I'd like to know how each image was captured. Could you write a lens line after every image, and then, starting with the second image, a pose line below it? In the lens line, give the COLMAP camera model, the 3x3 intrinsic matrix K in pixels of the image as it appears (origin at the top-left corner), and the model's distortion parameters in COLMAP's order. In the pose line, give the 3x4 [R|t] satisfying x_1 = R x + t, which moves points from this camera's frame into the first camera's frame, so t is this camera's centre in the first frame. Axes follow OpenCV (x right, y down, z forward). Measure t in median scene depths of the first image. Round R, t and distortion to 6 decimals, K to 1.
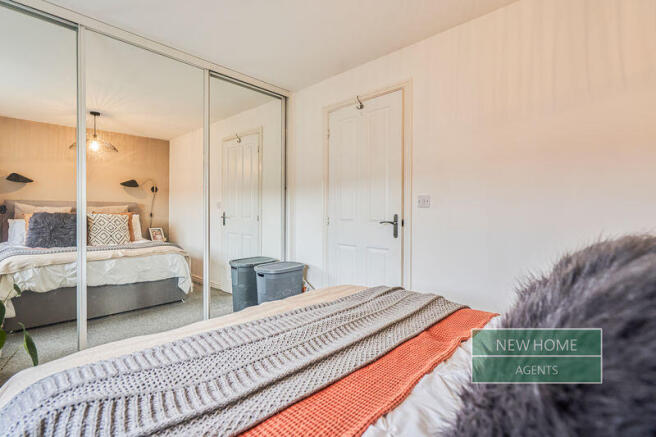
lens RADIAL K [[312.8, 0, 309.9], [0, 312.8, 218.8], [0, 0, 1]] dist [-0.004978, -0.000052]
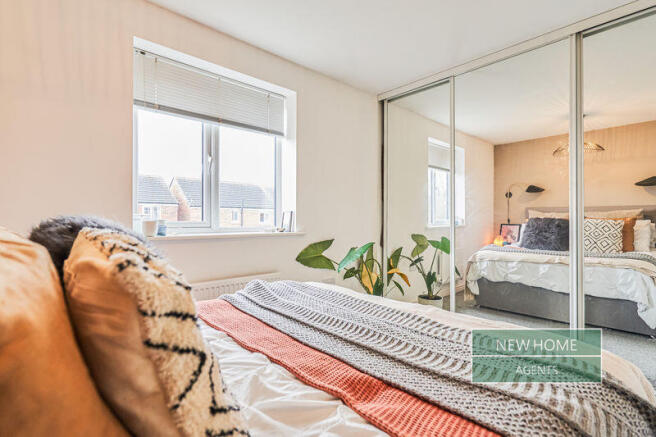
lens RADIAL K [[312.8, 0, 326.3], [0, 312.8, 222.8], [0, 0, 1]] dist [-0.004978, -0.000052]
pose [[-0.038154, -0.000899, -0.999271, 0.363737], [-0.008151, 0.999967, -0.000589, 0.004311], [0.999239, 0.008123, -0.038160, 0.306526]]
